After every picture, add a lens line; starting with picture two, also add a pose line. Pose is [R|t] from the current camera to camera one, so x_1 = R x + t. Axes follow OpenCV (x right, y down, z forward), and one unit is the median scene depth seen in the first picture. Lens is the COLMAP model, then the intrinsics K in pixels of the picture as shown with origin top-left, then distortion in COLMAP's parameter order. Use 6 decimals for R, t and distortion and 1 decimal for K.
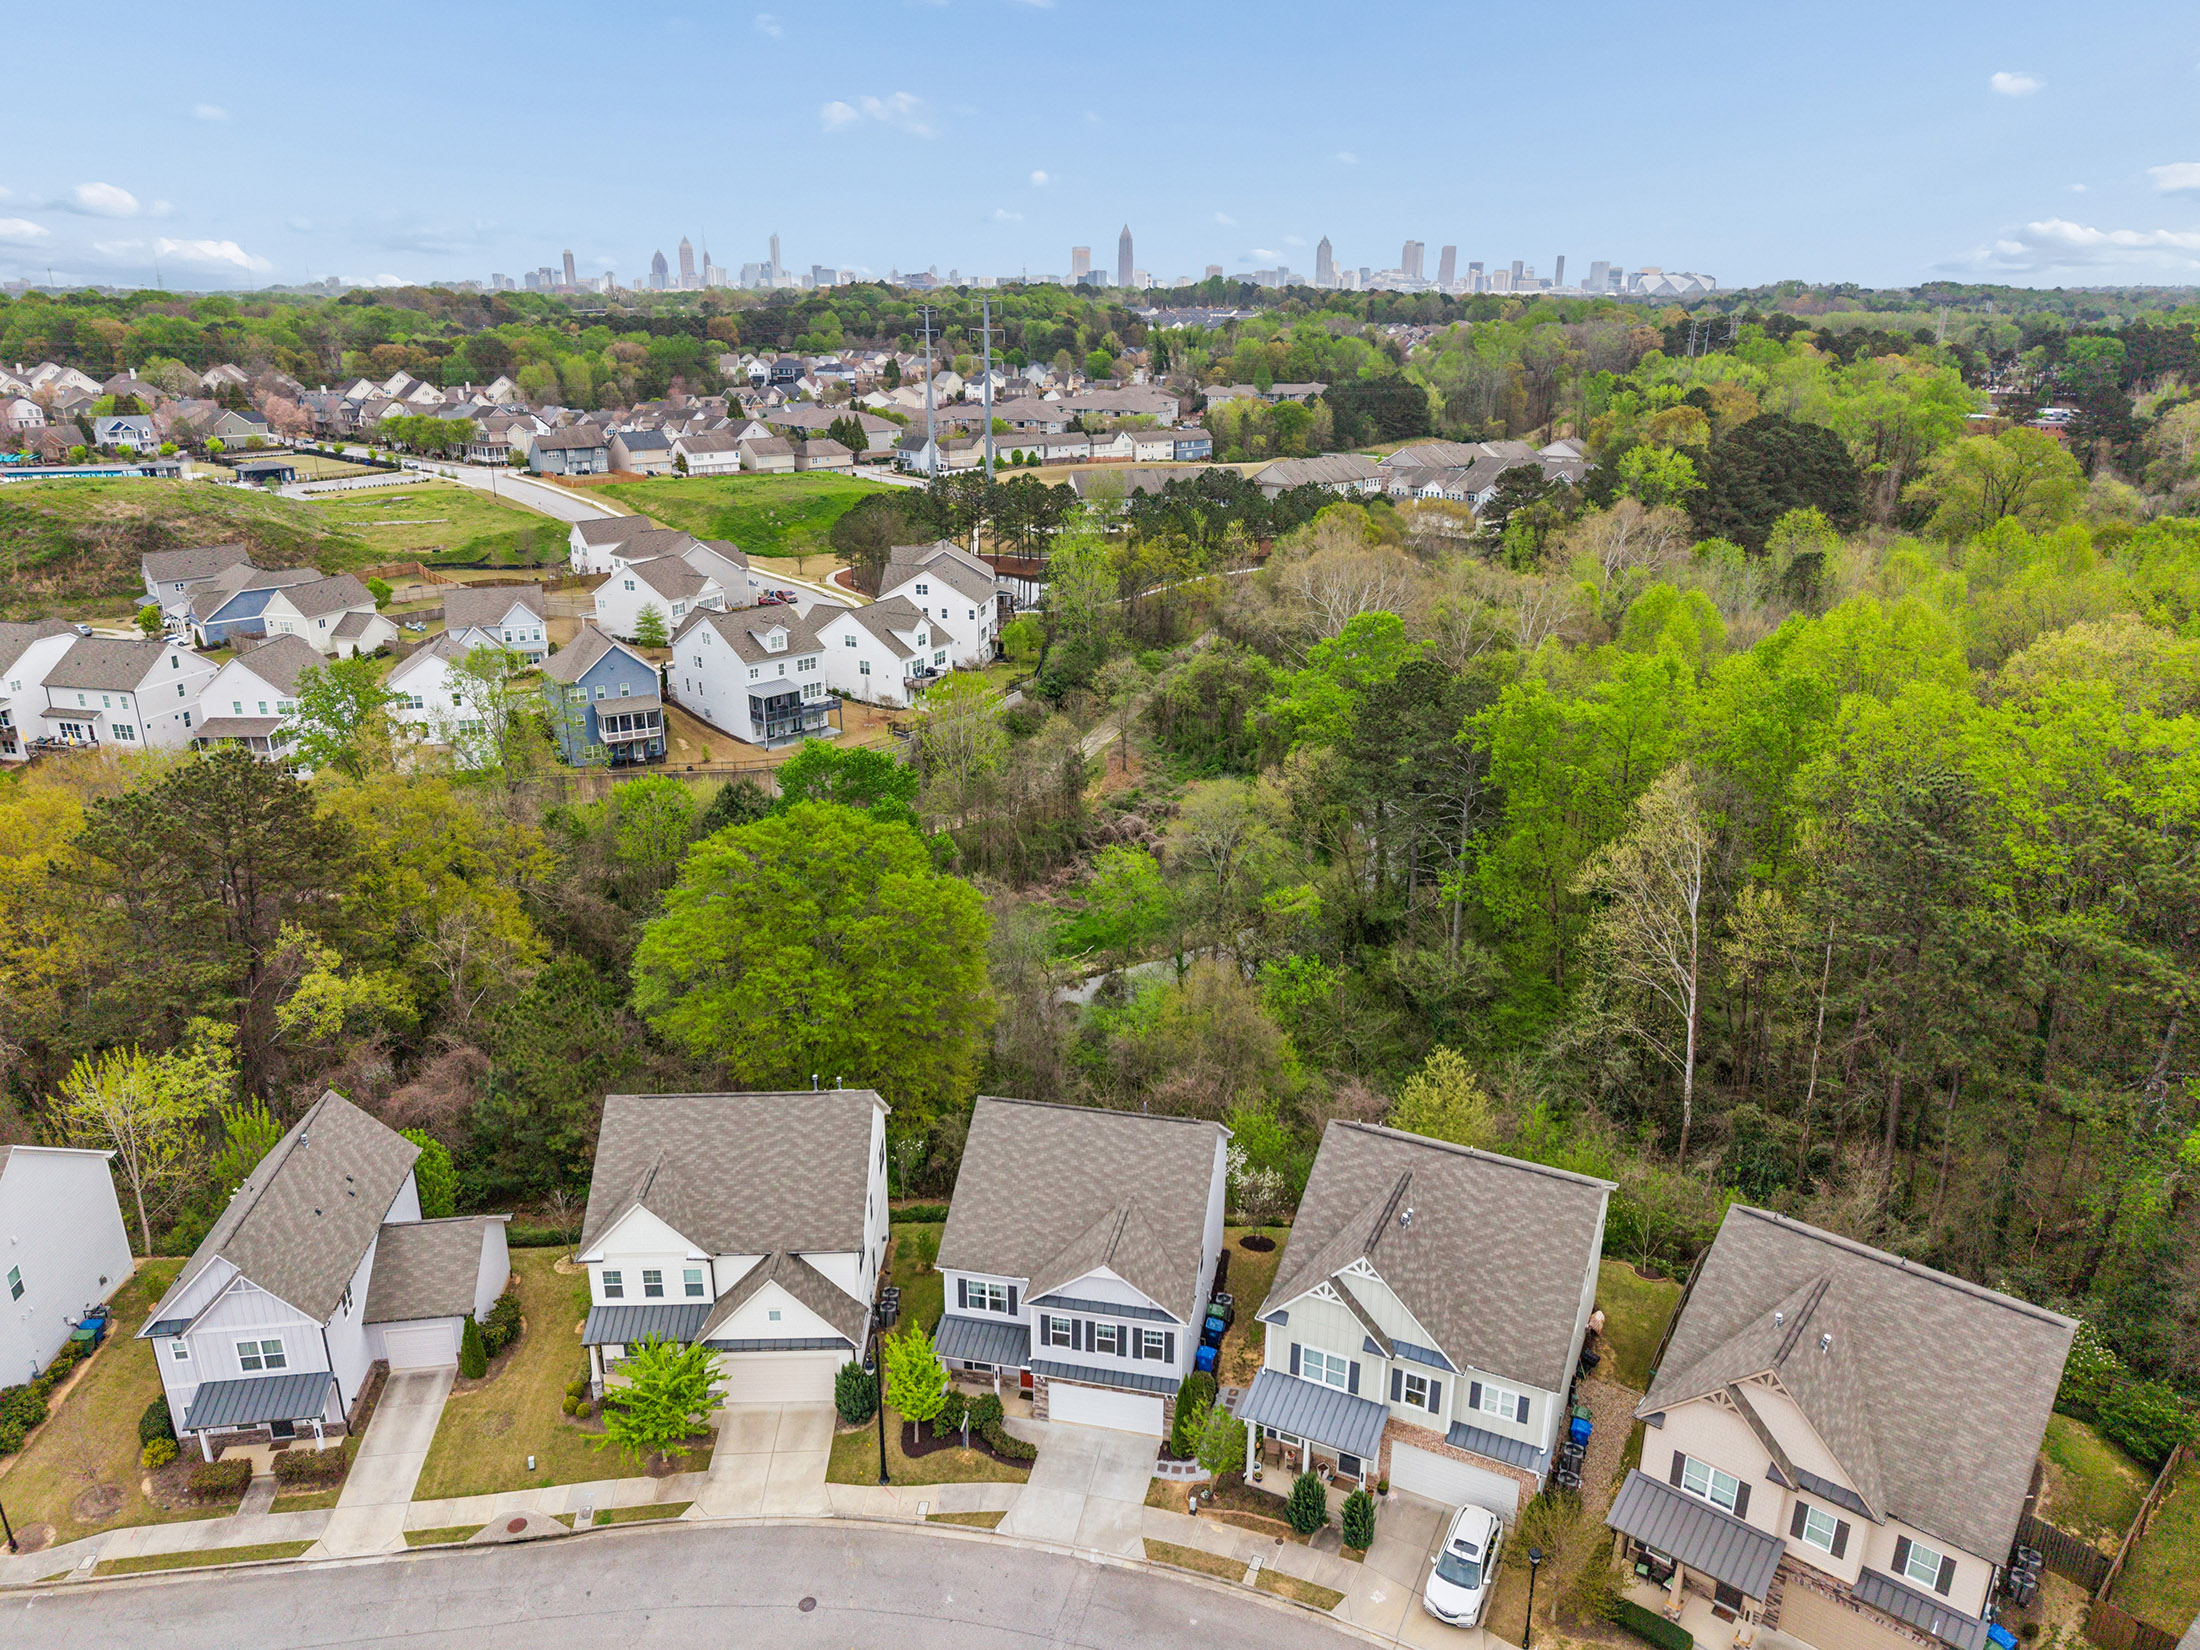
lens RADIAL K [[1498.7, 0, 1100.0], [0, 1498.7, 825.0], [0, 0, 1]] dist [0.016565, -0.031789]
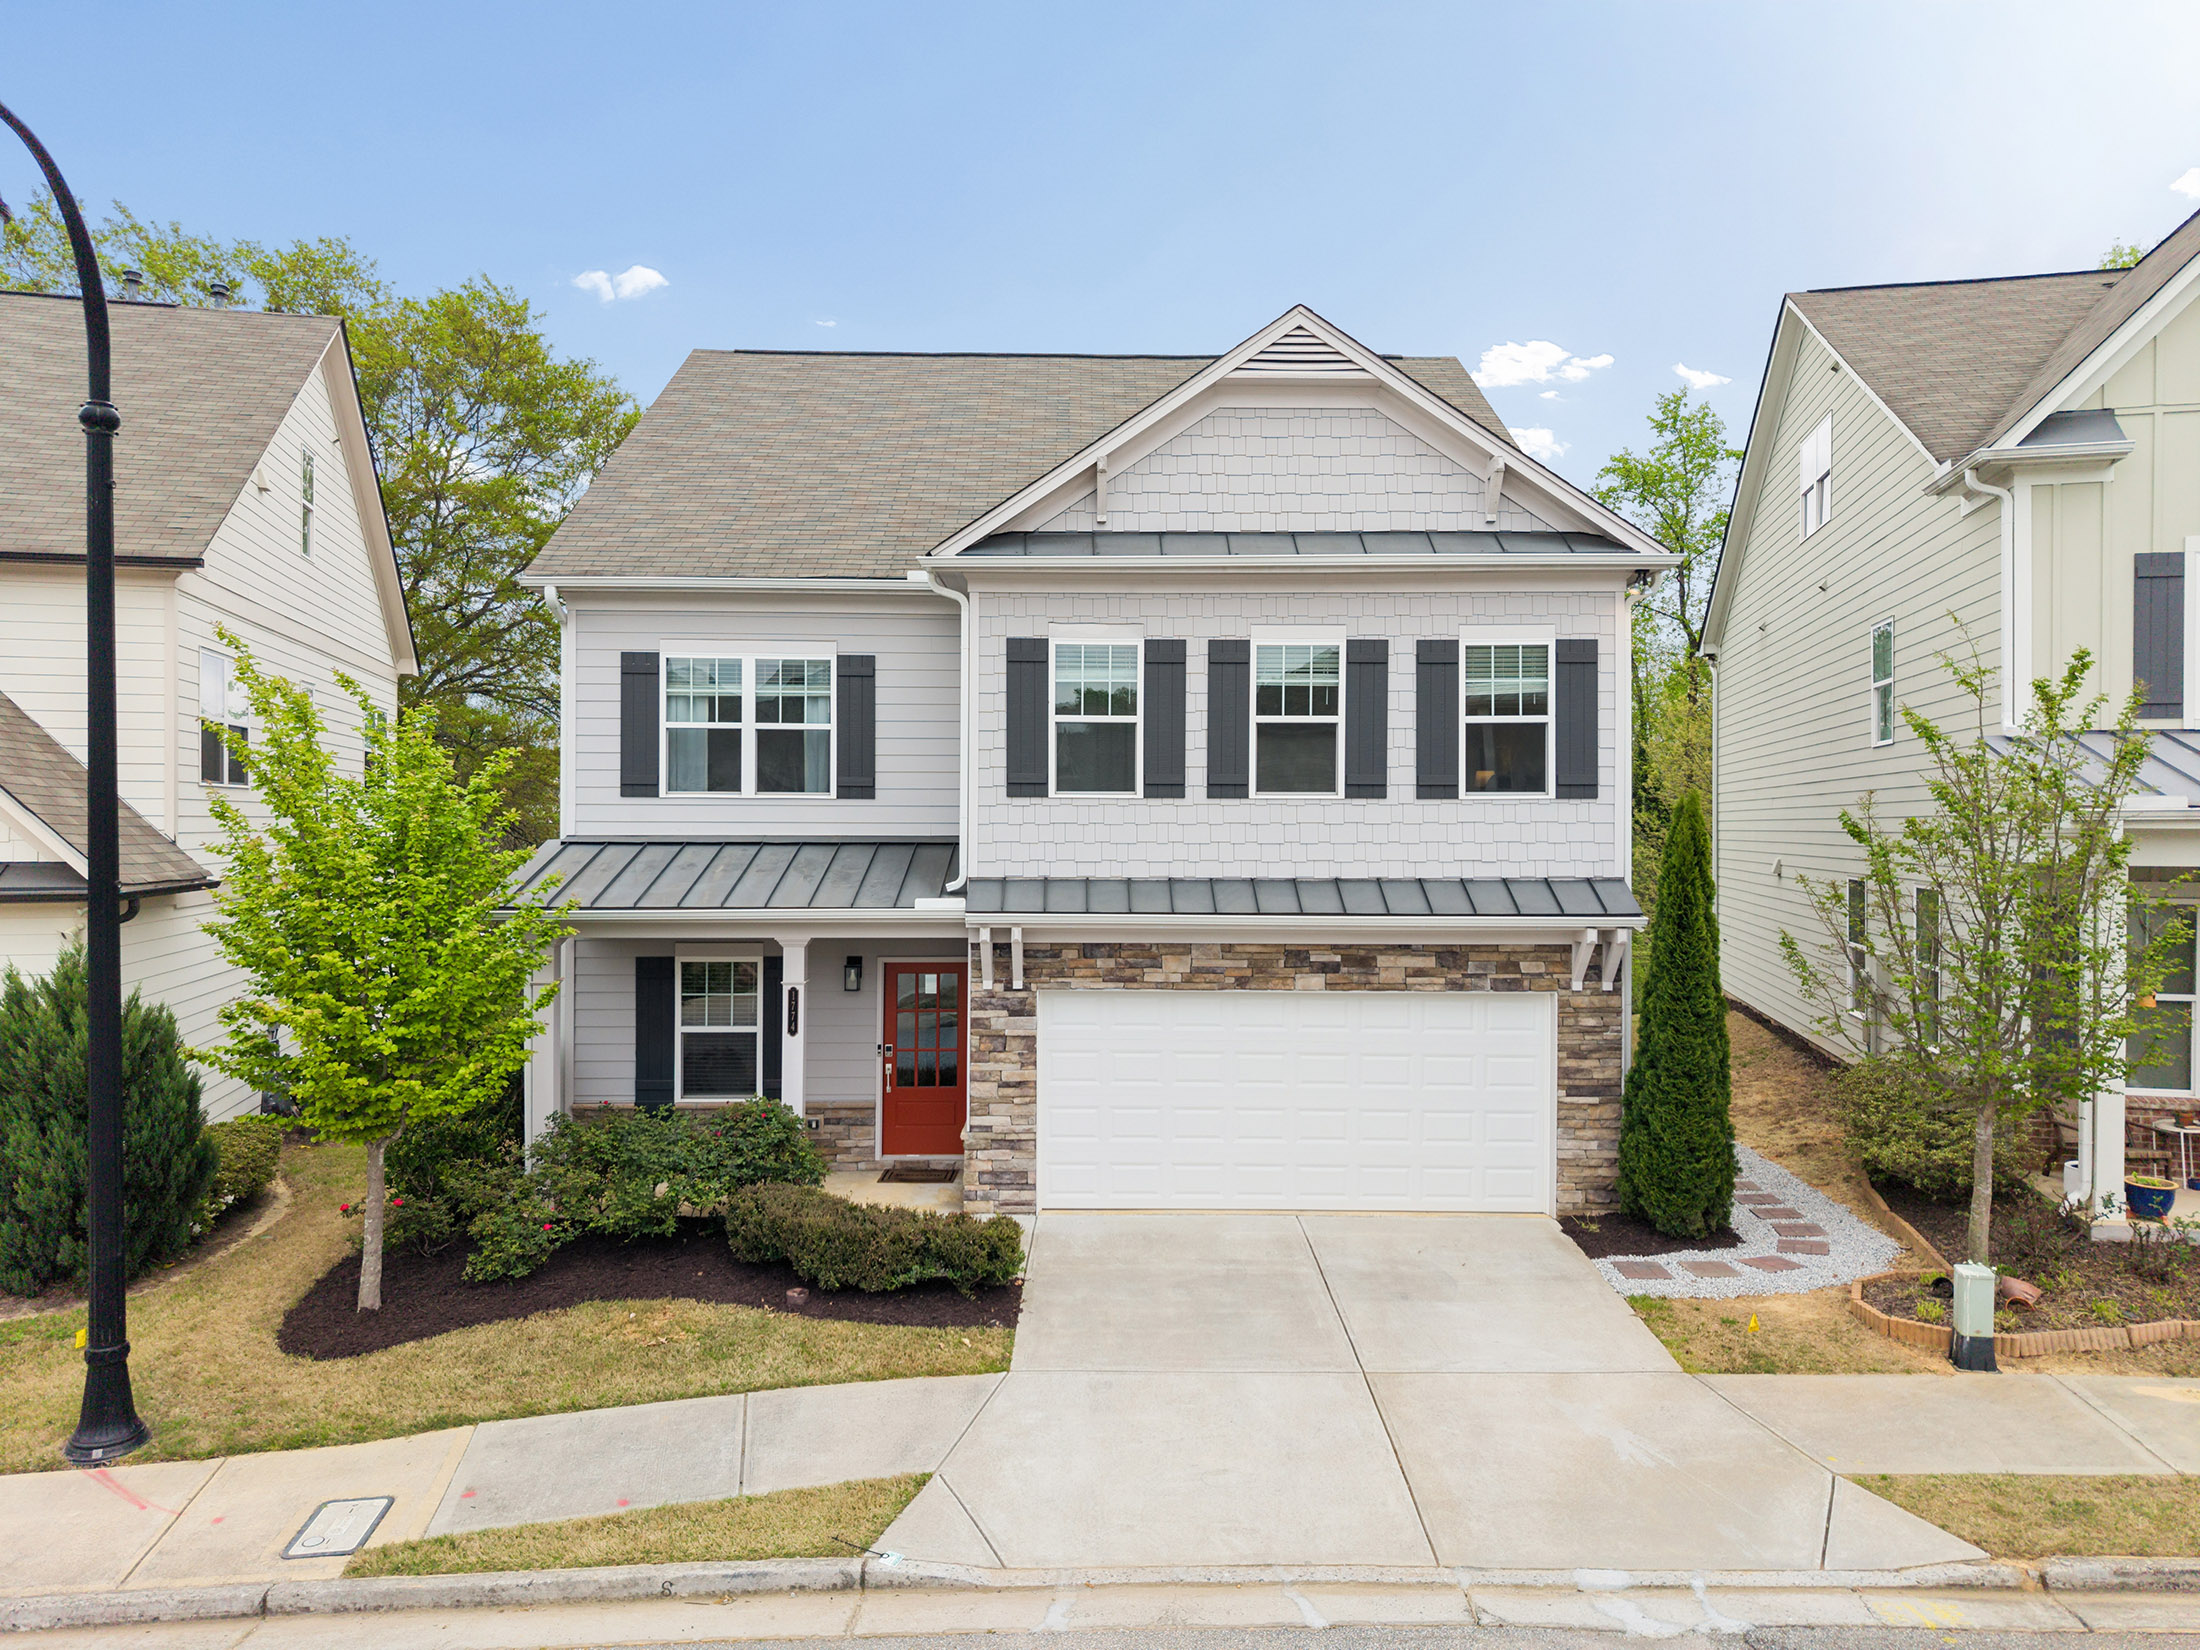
lens RADIAL K [[1498.7, 0, 1100.0], [0, 1498.7, 825.0], [0, 0, 1]] dist [0.016565, -0.031789]
pose [[0.976653, -0.003454, 0.214793, -0.075903], [0.073486, 0.944921, -0.318941, 0.436368], [-0.201861, 0.327279, 0.923115, 0.816742]]
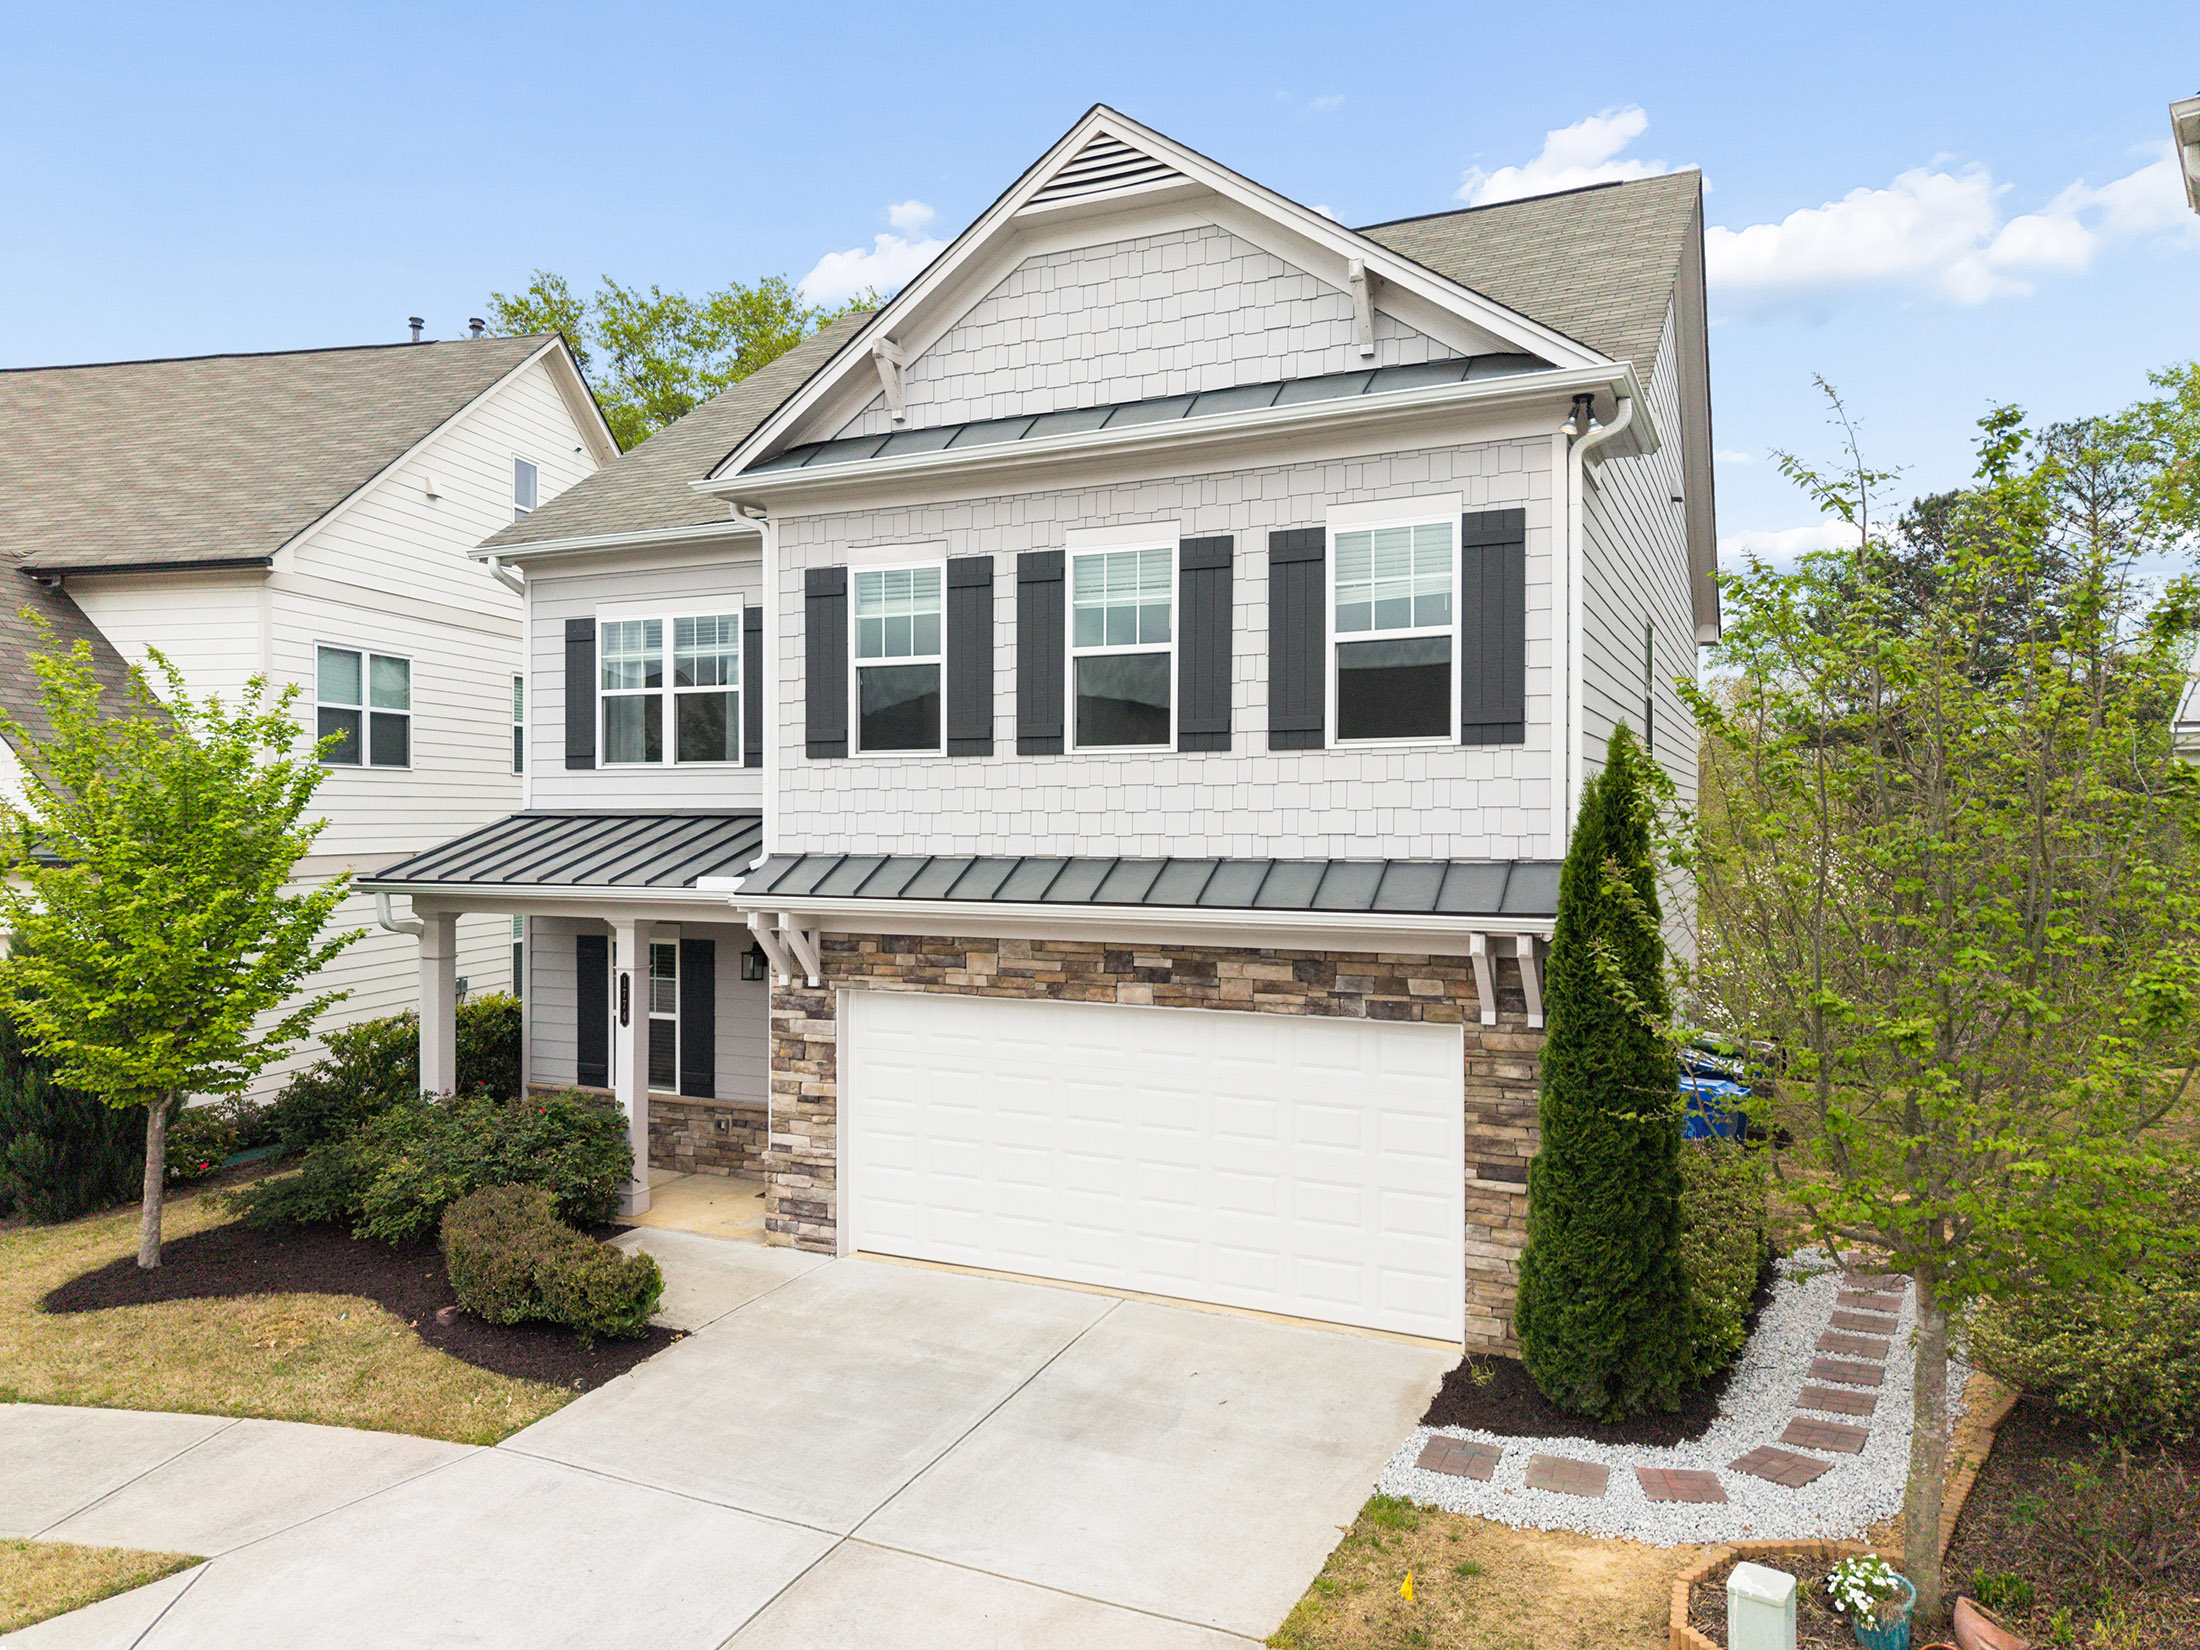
lens RADIAL K [[1498.7, 0, 1100.0], [0, 1498.7, 825.0], [0, 0, 1]] dist [0.016565, -0.031789]
pose [[0.973836, -0.004855, -0.227200, 0.041896], [-0.070072, 0.944643, -0.320530, 0.425657], [0.216179, 0.328064, 0.919587, 0.863081]]
